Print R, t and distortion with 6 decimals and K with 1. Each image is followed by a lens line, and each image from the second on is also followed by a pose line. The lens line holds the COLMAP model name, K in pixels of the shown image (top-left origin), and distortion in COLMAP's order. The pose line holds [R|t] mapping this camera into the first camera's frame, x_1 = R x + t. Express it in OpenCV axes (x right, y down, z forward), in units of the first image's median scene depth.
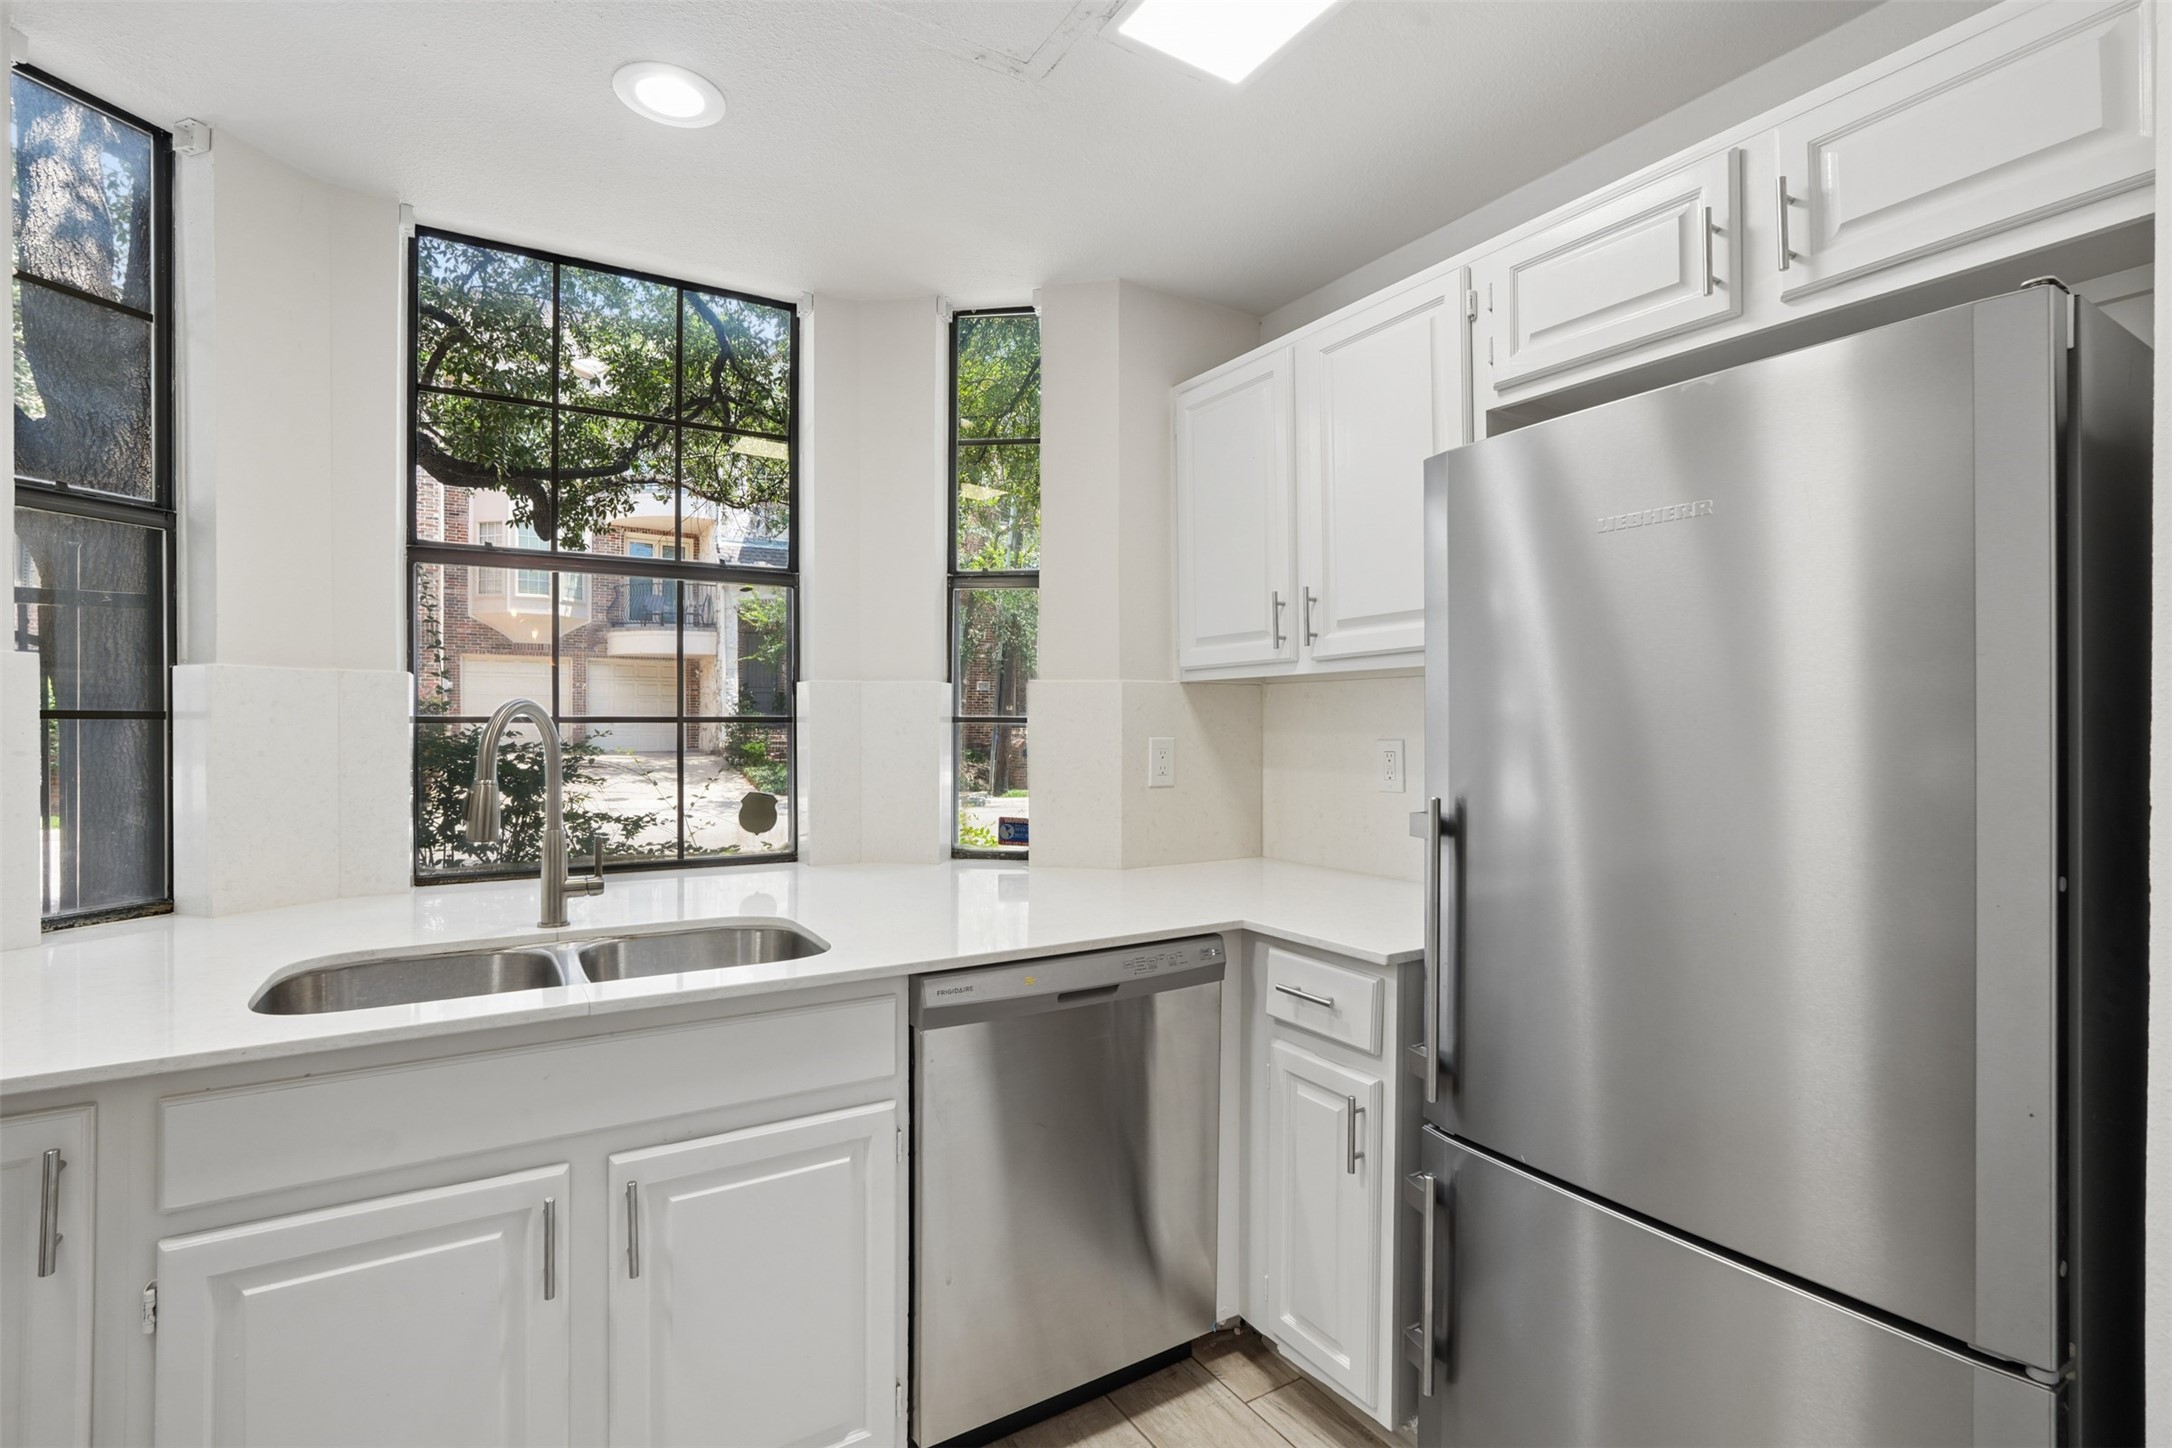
lens RADIAL K [[966.5, 0, 1082.5], [0, 966.5, 729.6], [0, 0, 1]] dist [-0.031736, 0.011545]
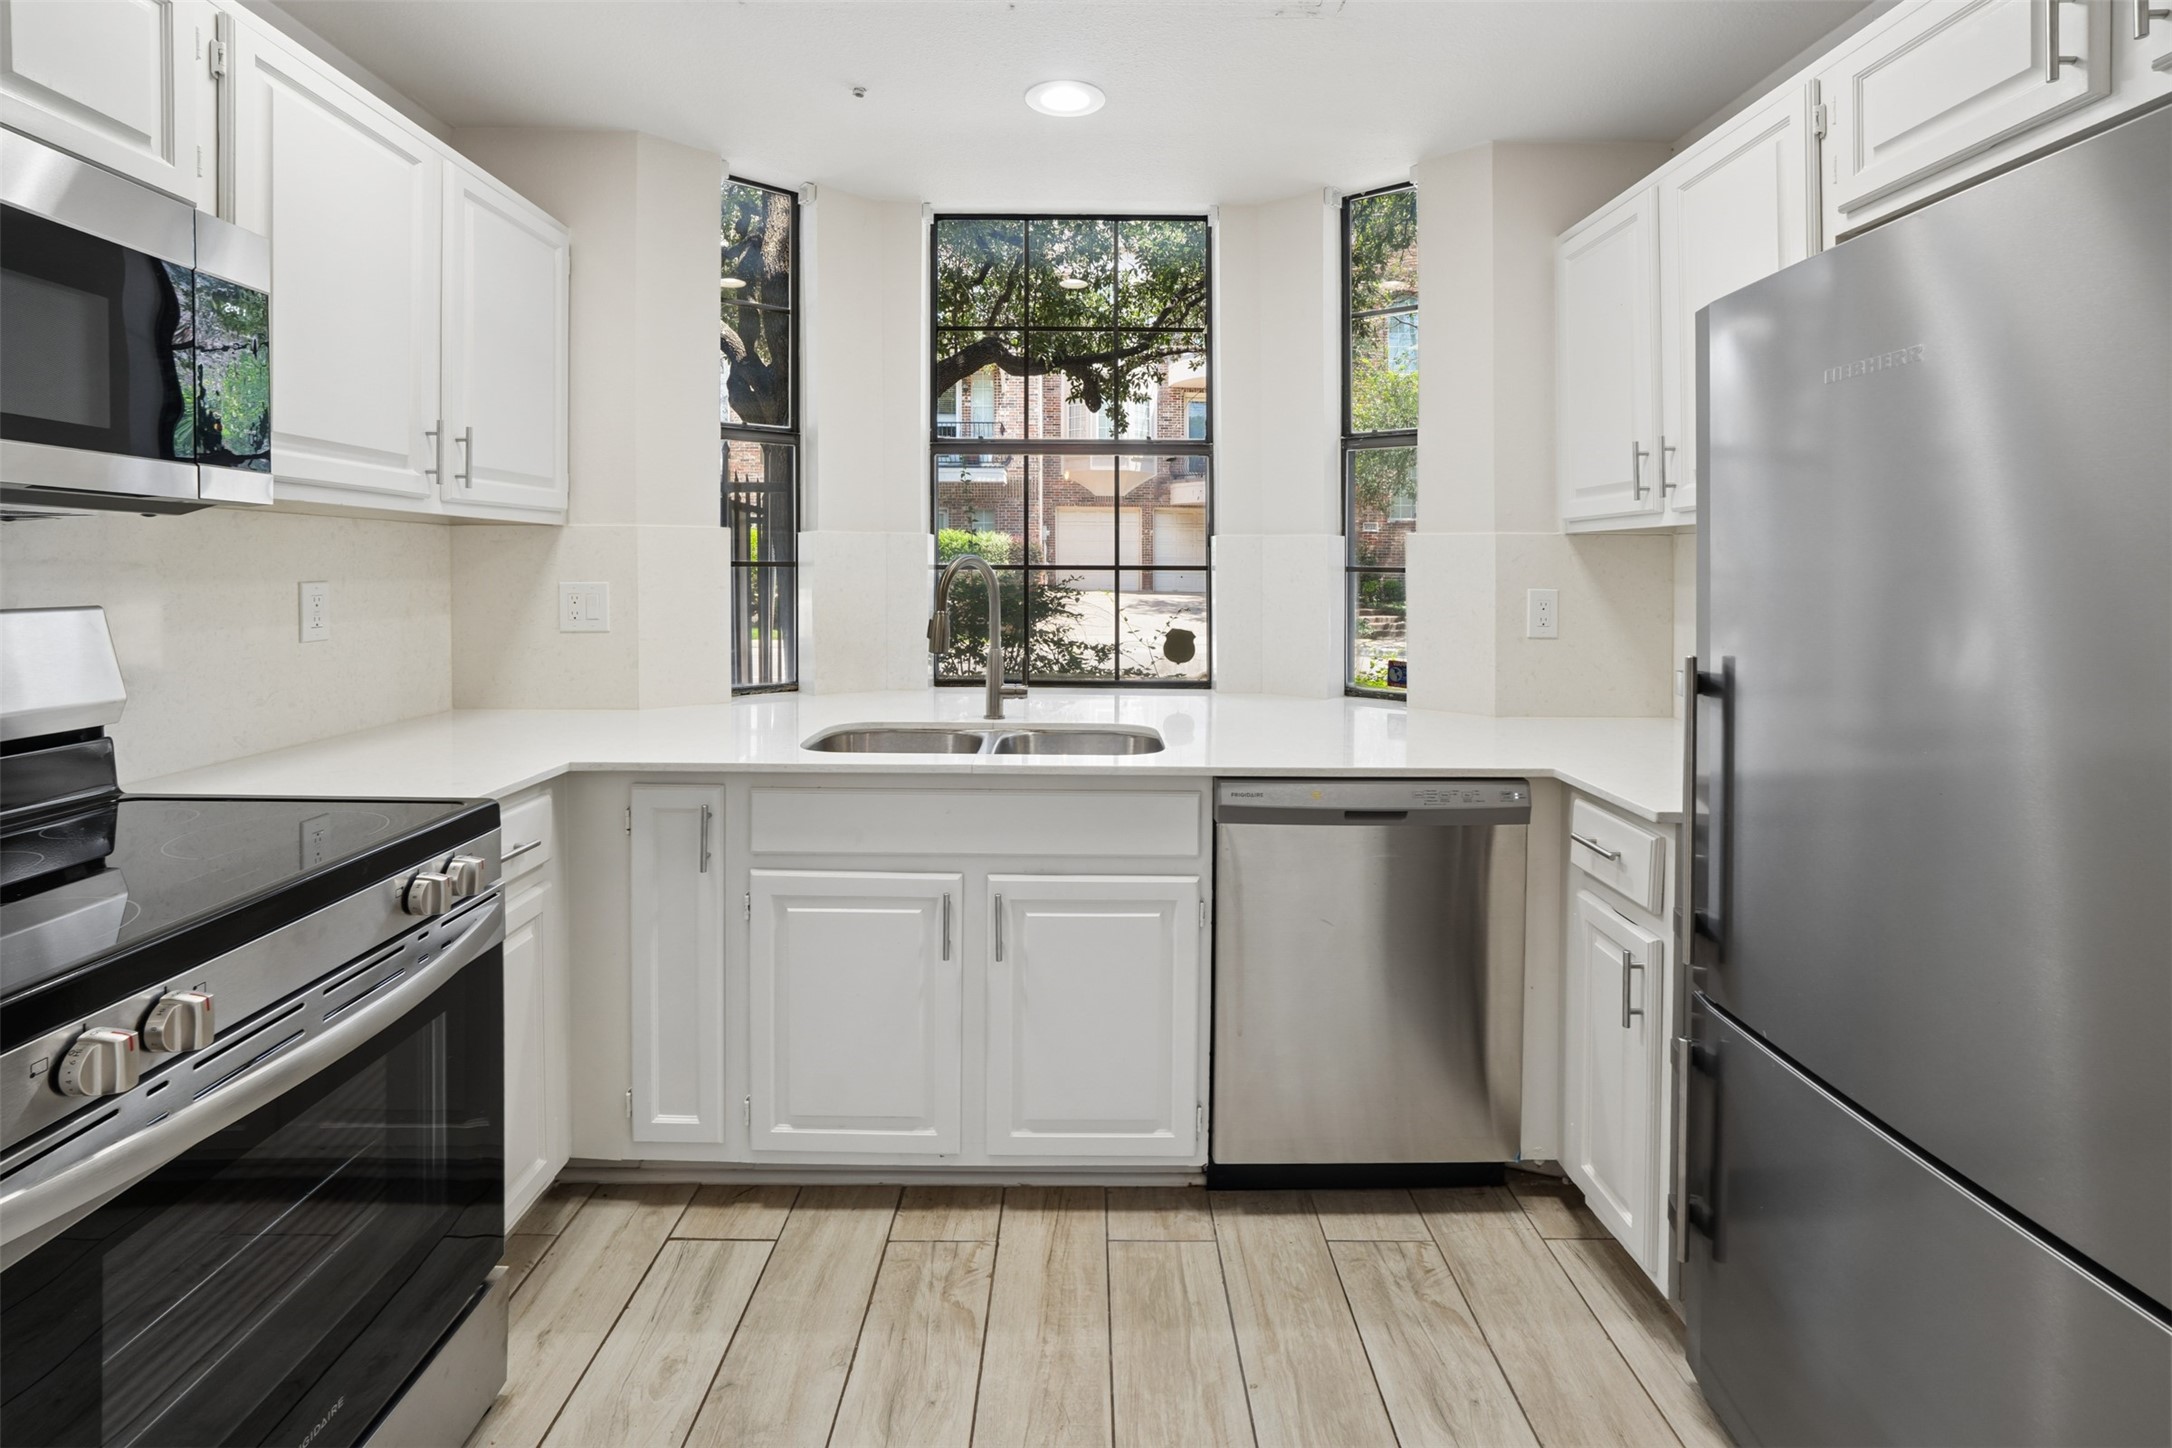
lens RADIAL K [[966.5, 0, 1118.3], [0, 966.5, 577.2], [0, 0, 1]] dist [-0.031736, 0.011545]
pose [[0.869731, 0.010646, -0.493412, 0.273871], [-0.008696, 0.999943, 0.006246, -0.008938], [0.493450, -0.001142, 0.869773, -0.117005]]
